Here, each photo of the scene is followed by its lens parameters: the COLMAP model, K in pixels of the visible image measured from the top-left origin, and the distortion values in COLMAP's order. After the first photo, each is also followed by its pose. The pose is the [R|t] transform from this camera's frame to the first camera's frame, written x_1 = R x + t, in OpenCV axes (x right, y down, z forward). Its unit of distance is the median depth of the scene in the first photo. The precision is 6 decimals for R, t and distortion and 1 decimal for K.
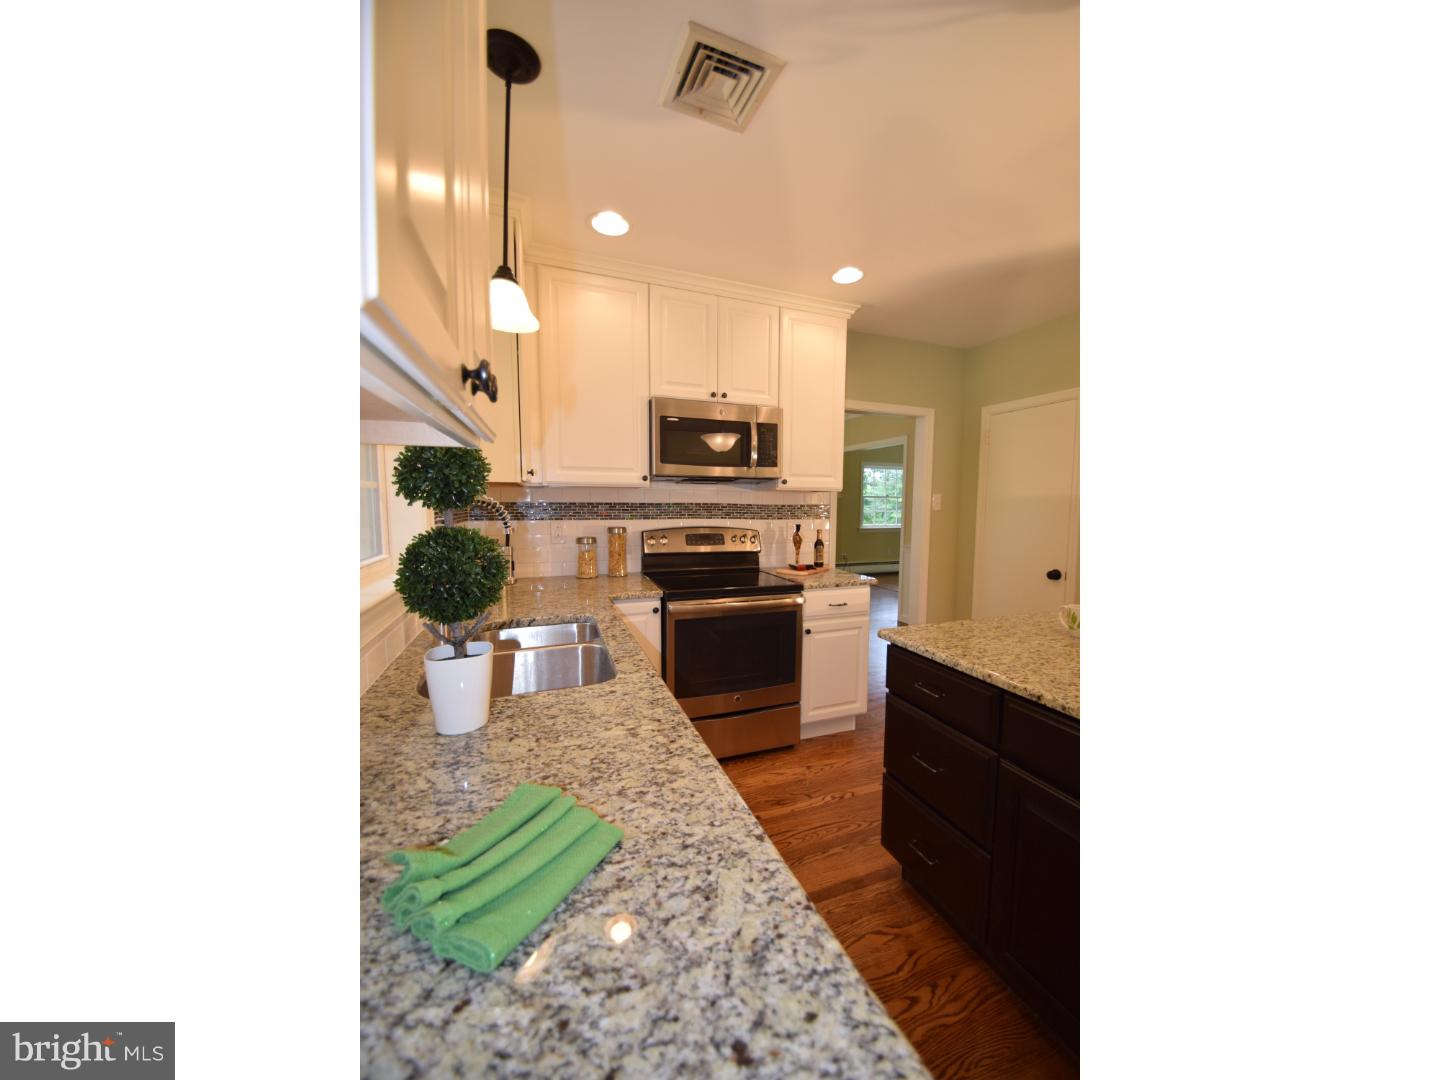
lens RADIAL K [[477.7, 0, 724.7], [0, 477.7, 540.5], [0, 0, 1]] dist [0.001405, 0.000007]
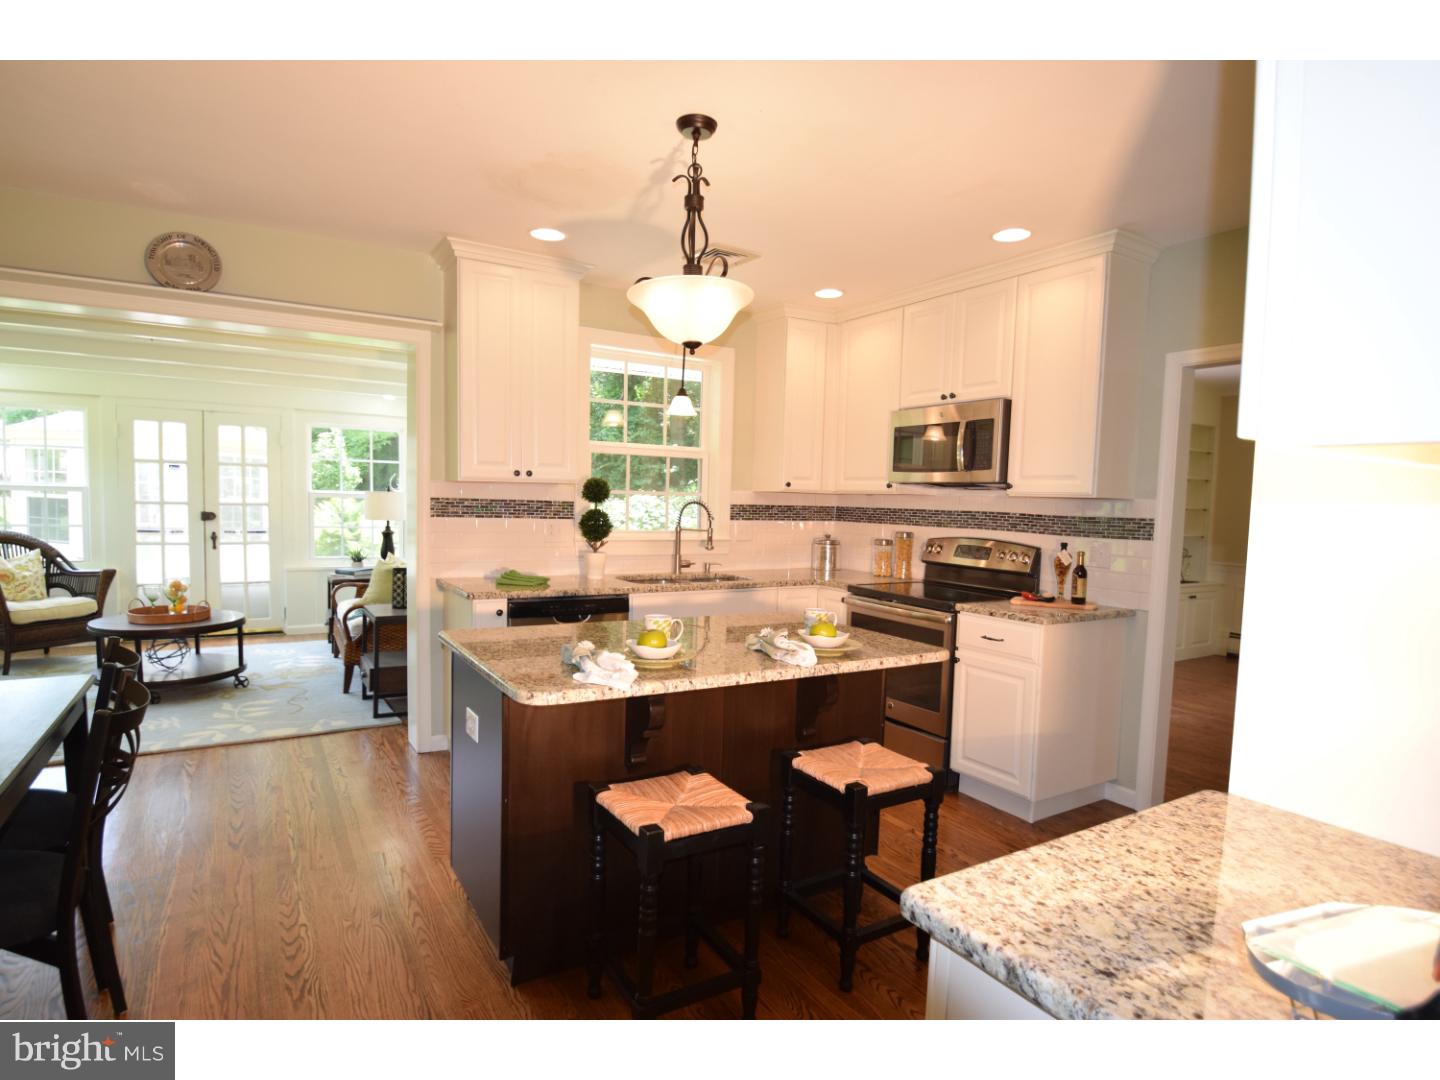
lens RADIAL K [[781.7, 0, 723.2], [0, 781.7, 563.2], [0, 0, 1]] dist [-0.018505, 0.000914]
pose [[0.183480, 0.077499, -0.979964, 1.350251], [-0.105034, 0.992726, 0.058843, -0.019270], [0.977396, 0.092133, 0.190285, 0.280443]]
